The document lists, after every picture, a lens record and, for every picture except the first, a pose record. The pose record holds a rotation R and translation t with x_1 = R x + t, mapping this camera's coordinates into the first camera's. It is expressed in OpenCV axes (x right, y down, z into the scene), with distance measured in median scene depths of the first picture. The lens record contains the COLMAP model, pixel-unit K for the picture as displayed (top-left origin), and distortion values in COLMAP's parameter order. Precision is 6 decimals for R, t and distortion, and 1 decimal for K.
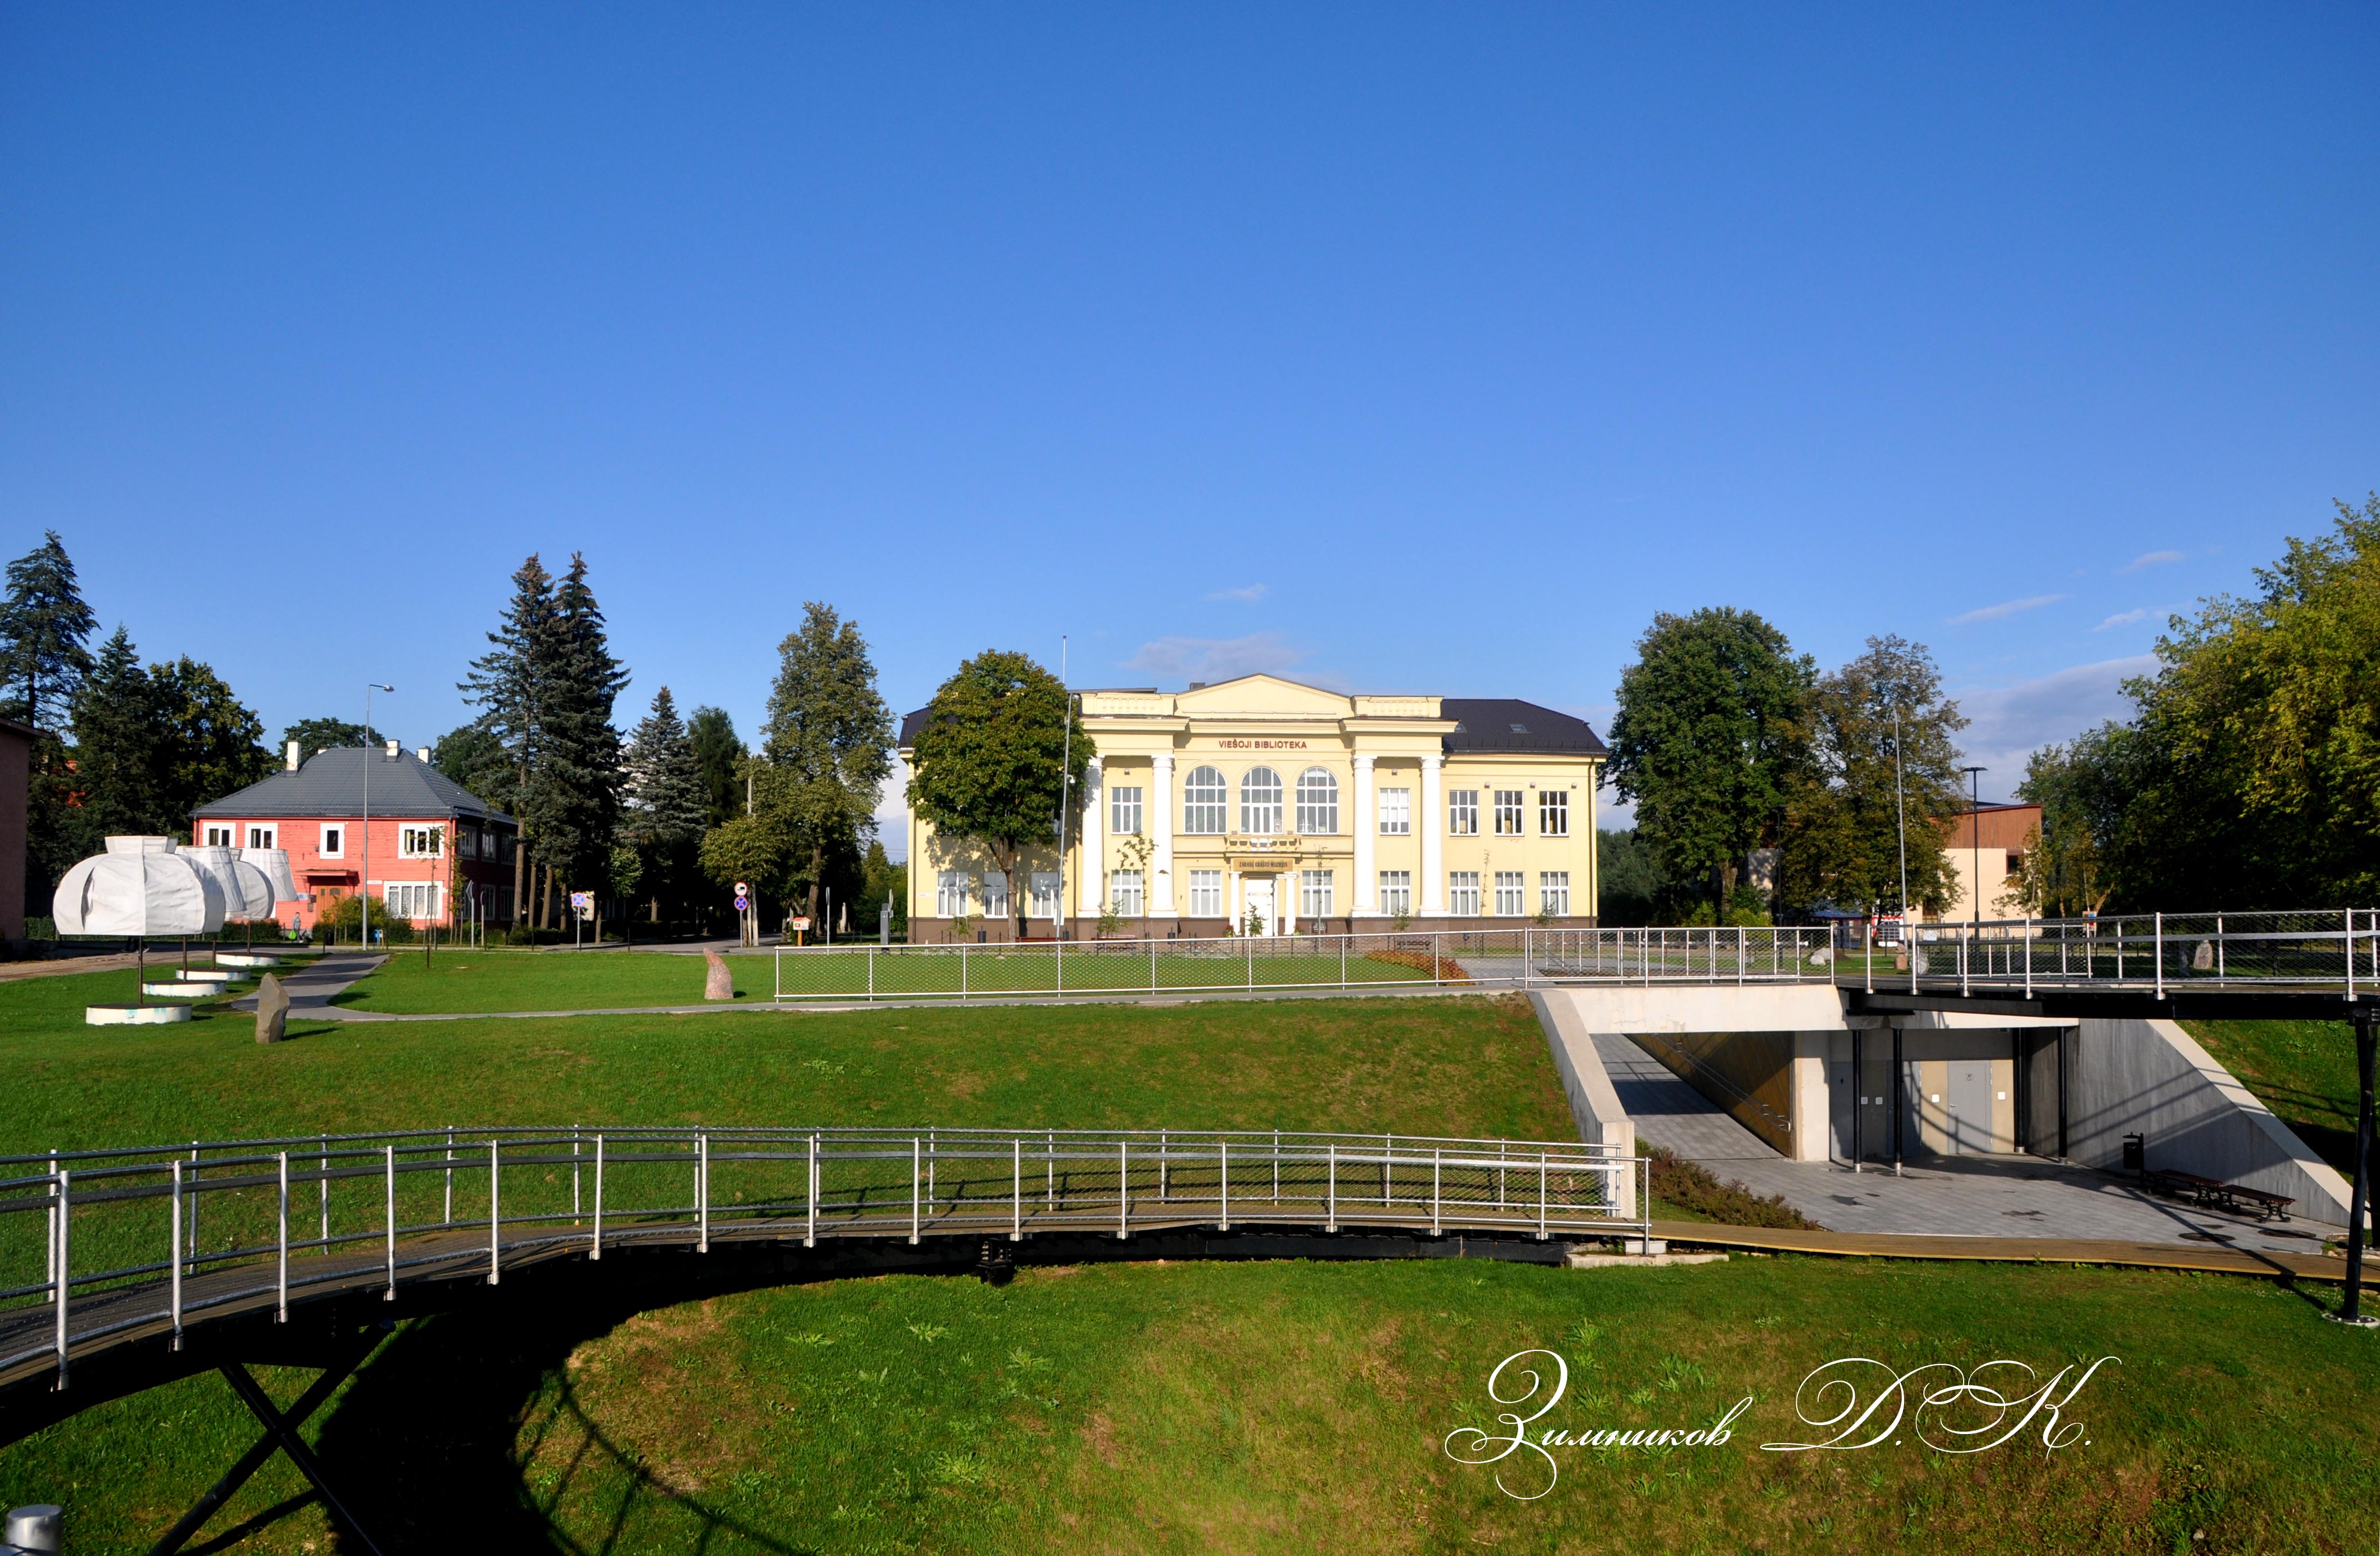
lens RADIAL K [[1848.7, 0, 1182.8], [0, 1848.7, 816.0], [0, 0, 1]] dist [-0.177264, 0.126847]
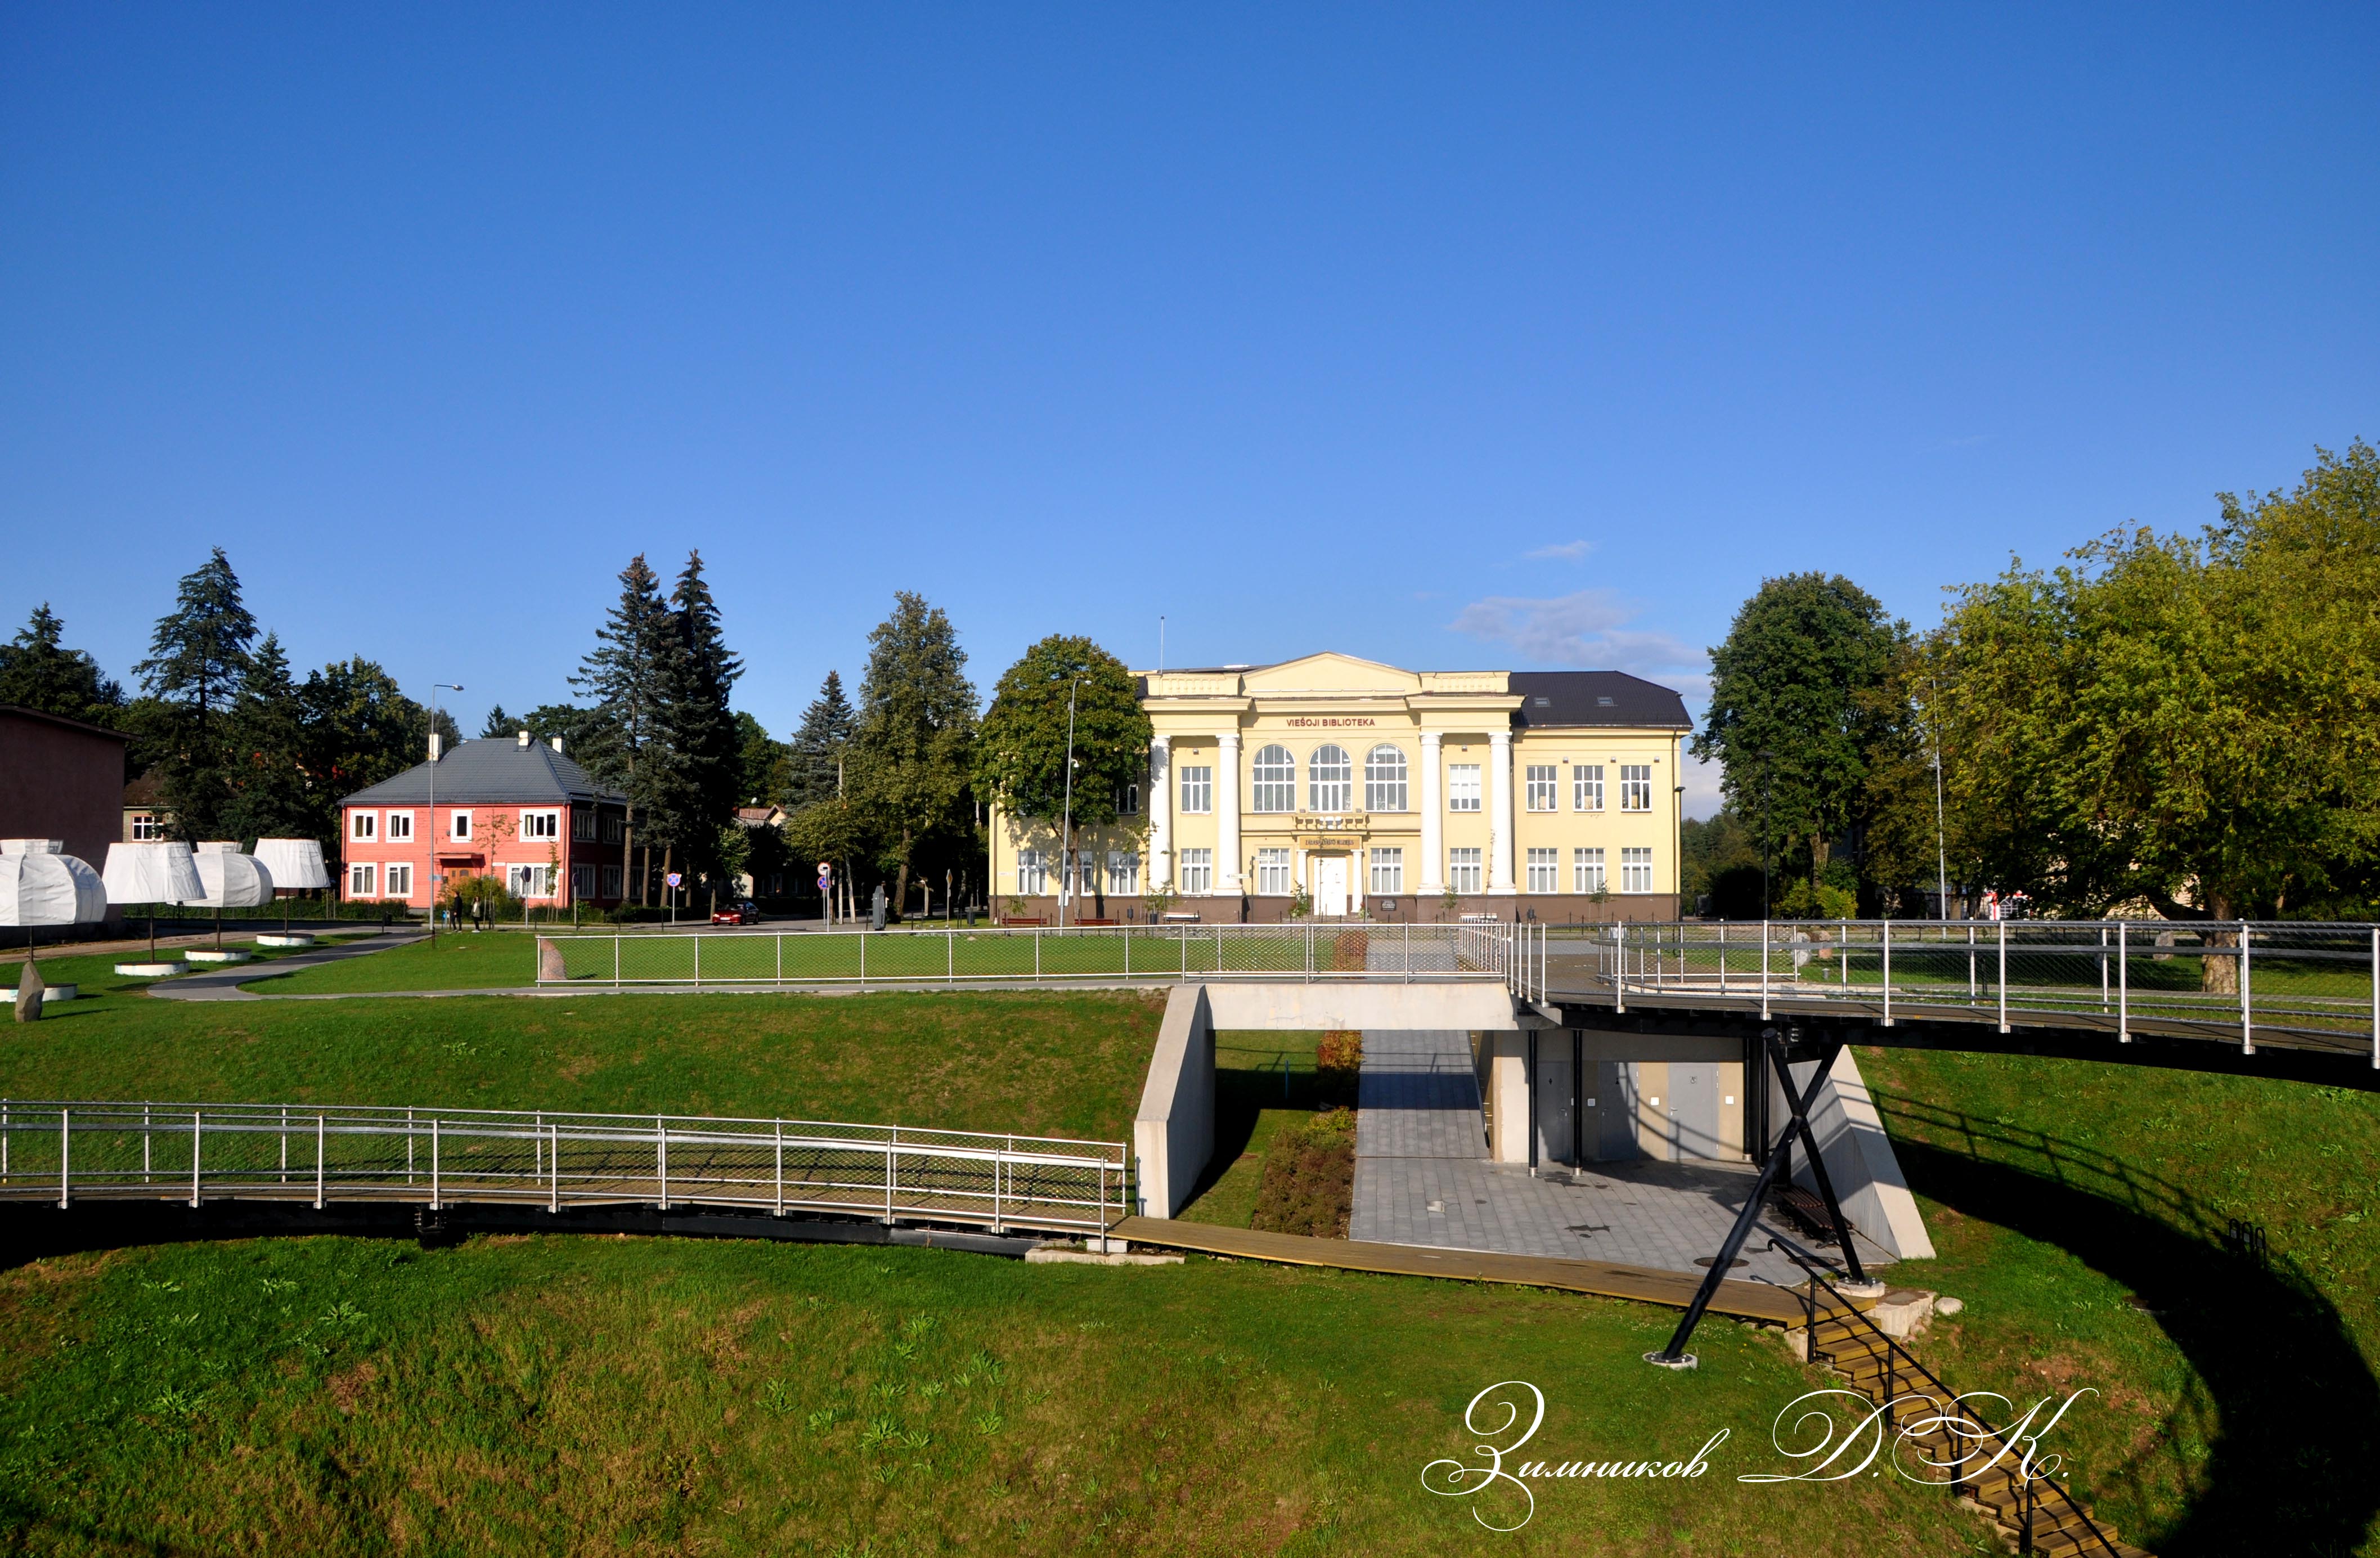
lens RADIAL K [[1848.5, 0, 1182.8], [0, 1848.5, 817.0], [0, 0, 1]] dist [-0.177264, 0.126847]
pose [[0.985775, -0.007408, -0.167909, 0.133090], [0.010467, 0.999795, 0.017345, -0.005706], [0.167746, -0.018855, 0.985650, -0.000076]]
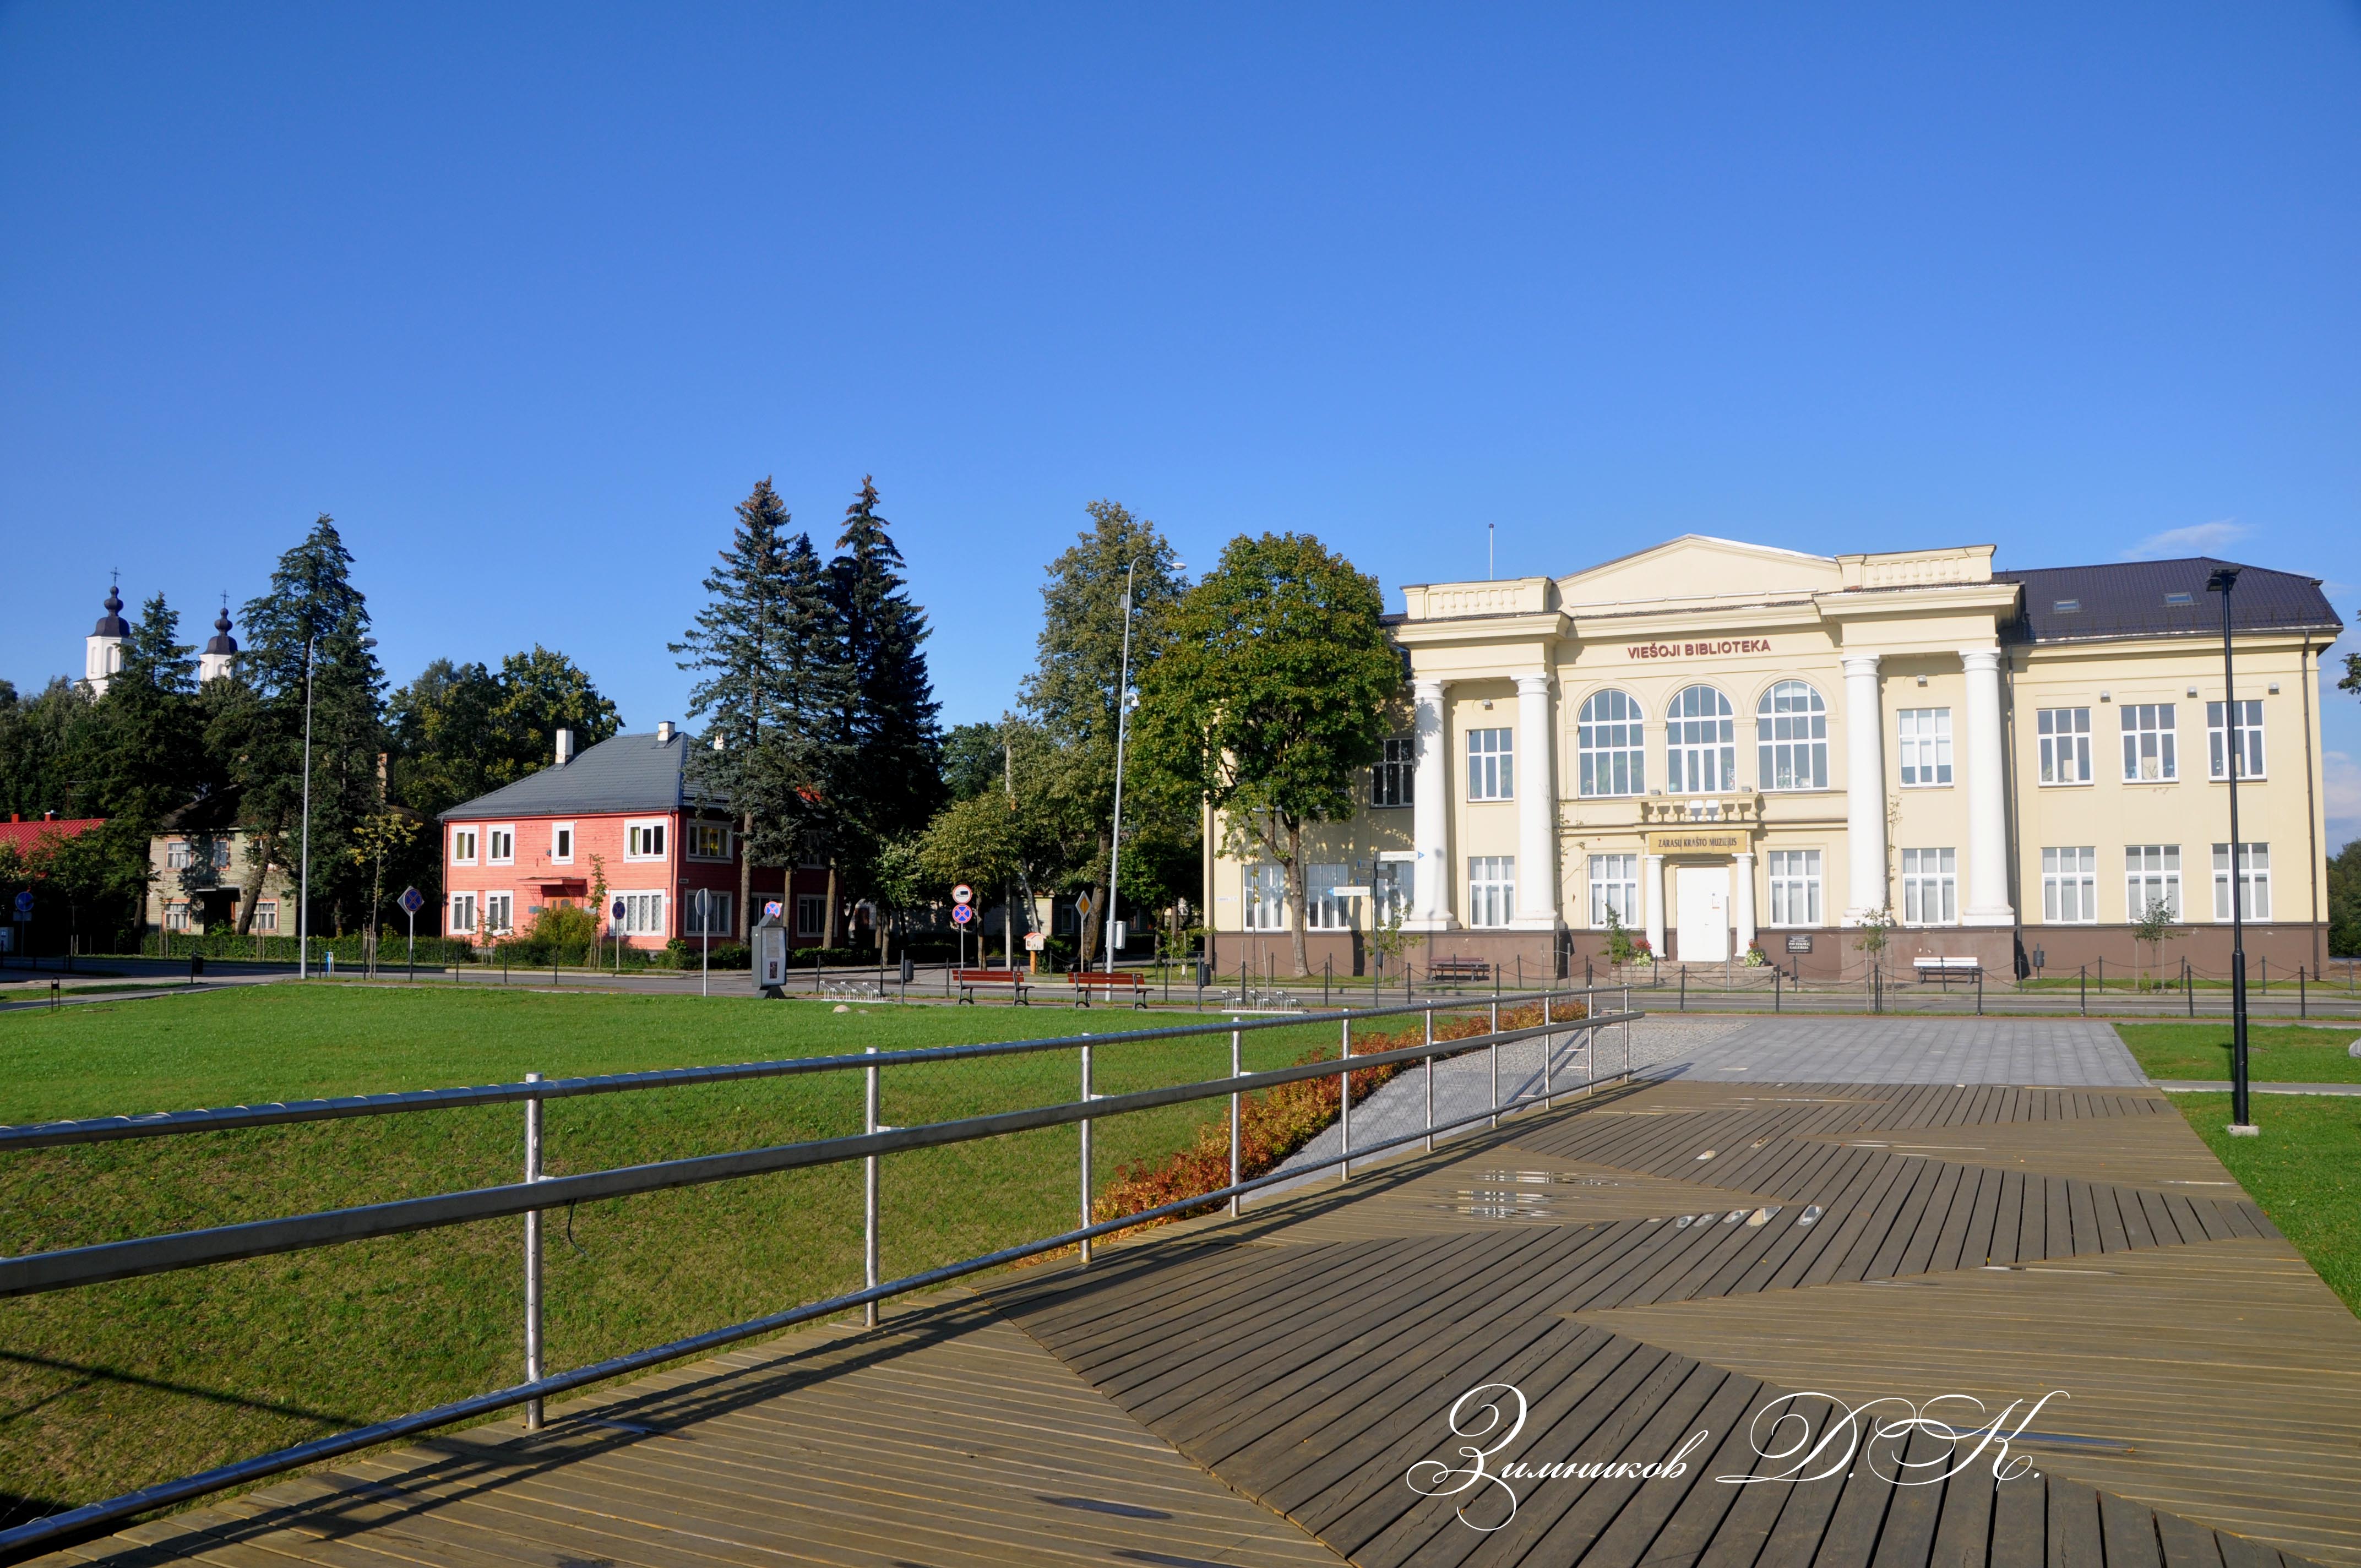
lens RADIAL K [[1856.0, 0, 1173.9], [0, 1856.0, 821.9], [0, 0, 1]] dist [-0.184579, 0.133240]
pose [[0.872024, -0.030337, -0.488521, 0.189098], [0.030600, 0.999504, -0.007447, 0.018497], [0.488505, -0.008455, 0.872520, 0.382958]]
